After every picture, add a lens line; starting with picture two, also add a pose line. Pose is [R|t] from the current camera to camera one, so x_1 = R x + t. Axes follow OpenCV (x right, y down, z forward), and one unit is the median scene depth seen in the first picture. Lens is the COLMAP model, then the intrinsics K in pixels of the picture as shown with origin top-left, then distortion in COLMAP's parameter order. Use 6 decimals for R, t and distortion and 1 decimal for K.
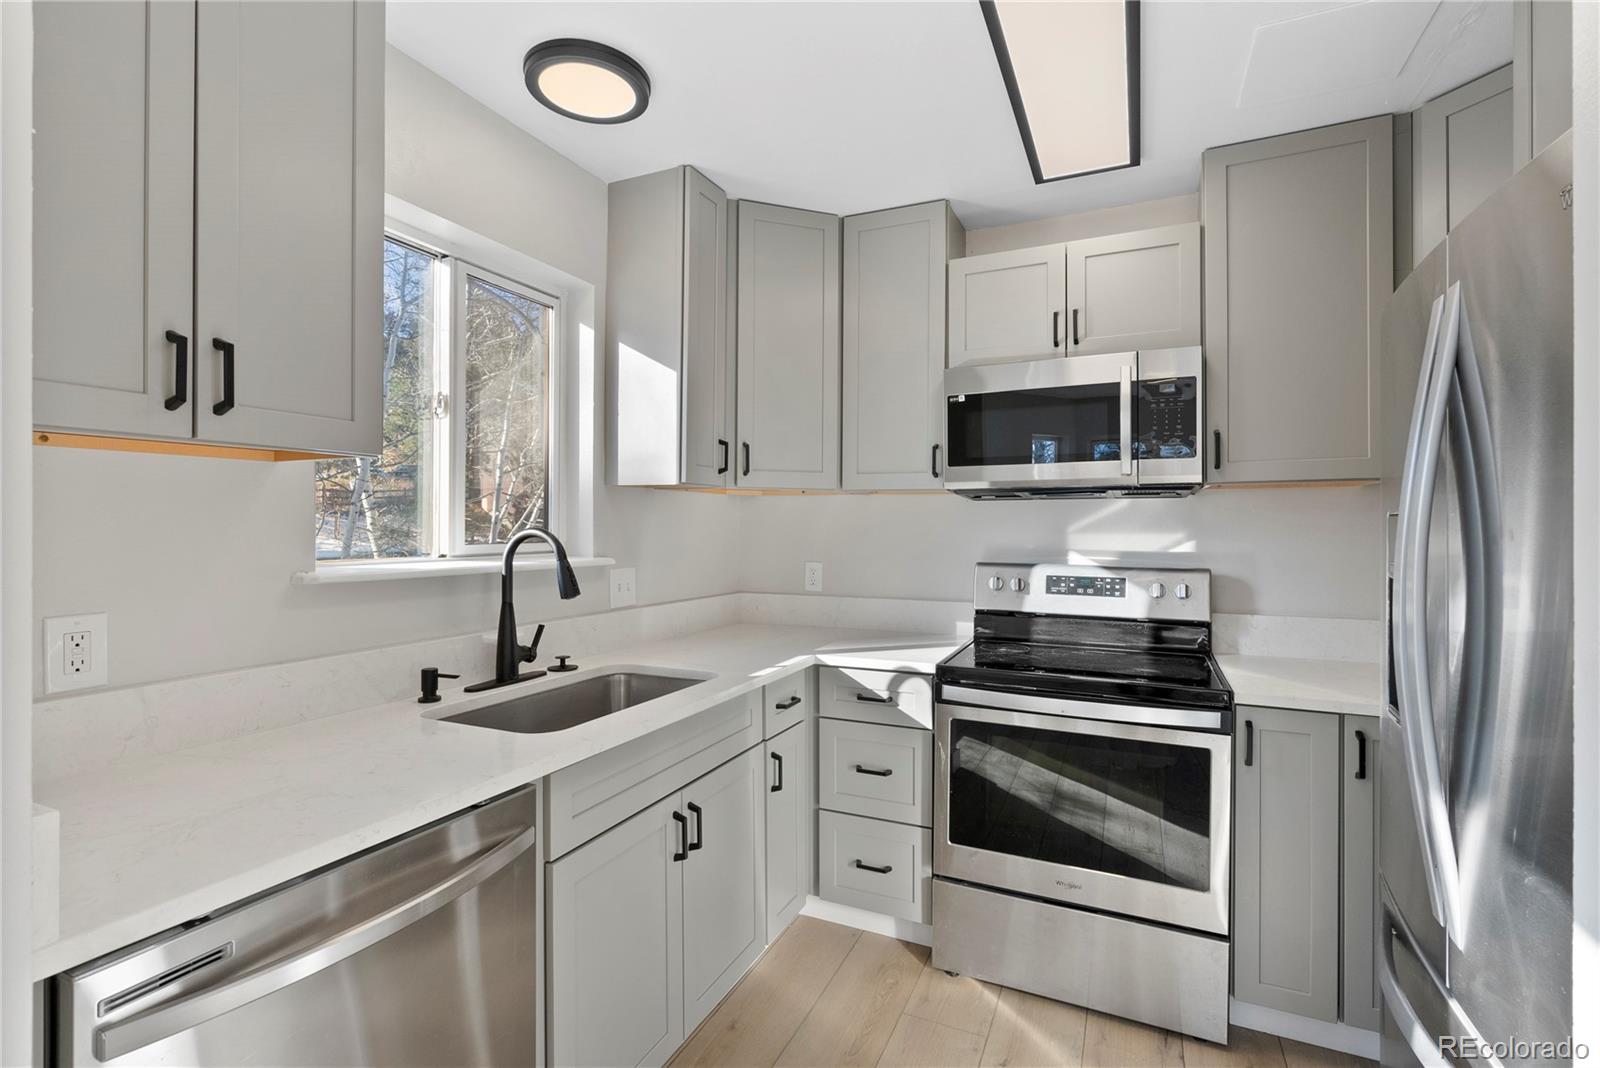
lens RADIAL K [[723.5, 0, 804.1], [0, 723.5, 525.1], [0, 0, 1]] dist [-0.002934, -0.000087]
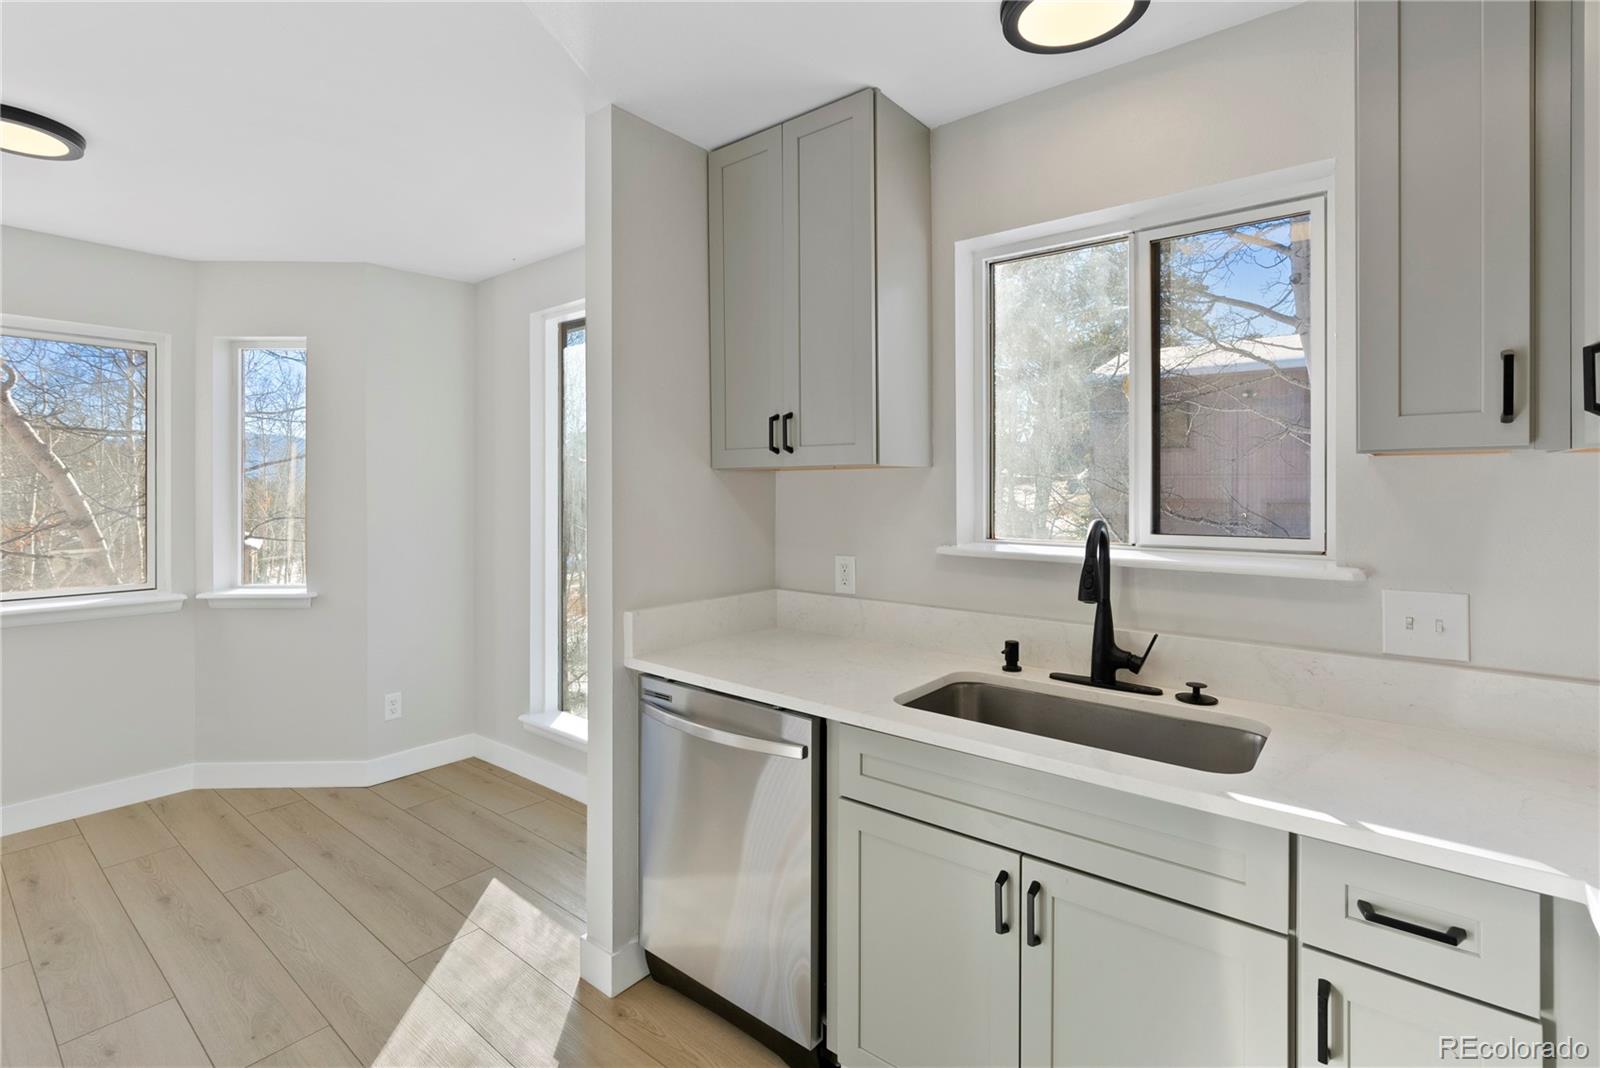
lens RADIAL K [[735.6, 0, 796.7], [0, 735.6, 524.6], [0, 0, 1]] dist [-0.002839, -0.000257]
pose [[-0.241555, 0.038992, -0.969604, 0.483479], [-0.001931, 0.999171, 0.040662, -0.019337], [0.970385, 0.011695, -0.241279, 0.706997]]
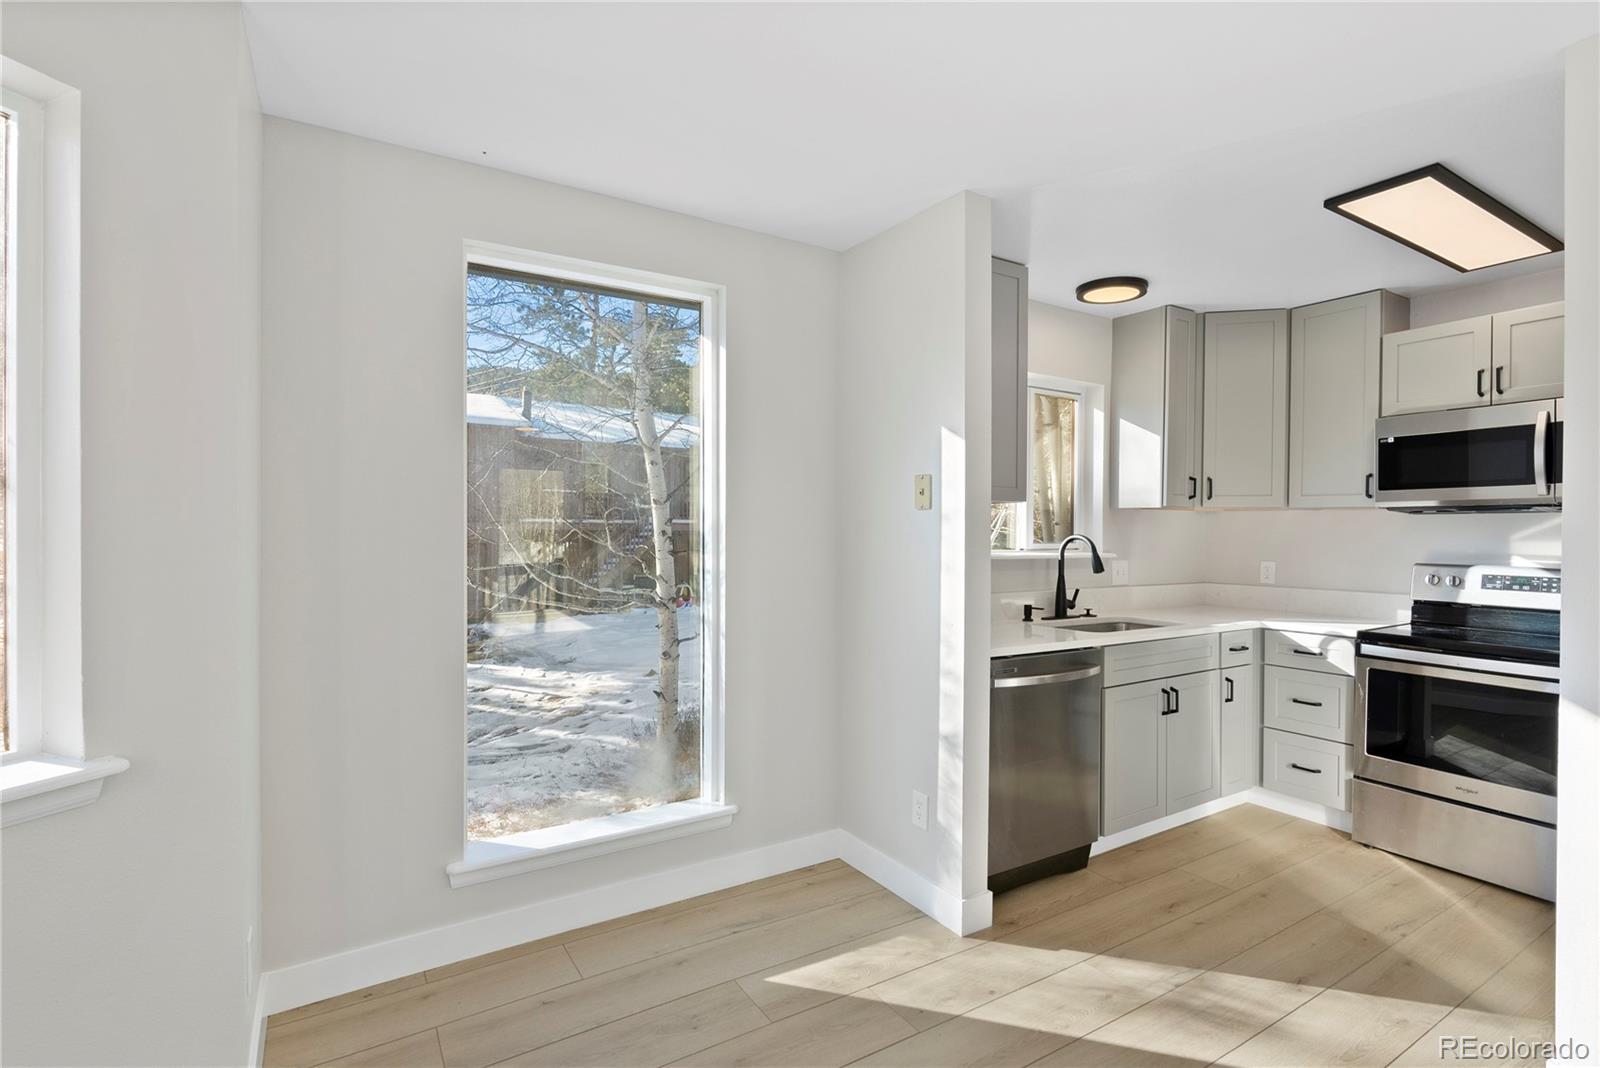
lens RADIAL K [[755.5, 0, 795.6], [0, 755.5, 539.7], [0, 0, 1]] dist [-0.002990, -0.000163]
pose [[0.831723, 0.008257, -0.555130, 0.079542], [-0.001096, 0.999912, 0.013232, -0.006716], [0.555190, -0.010397, 0.831659, -0.820752]]
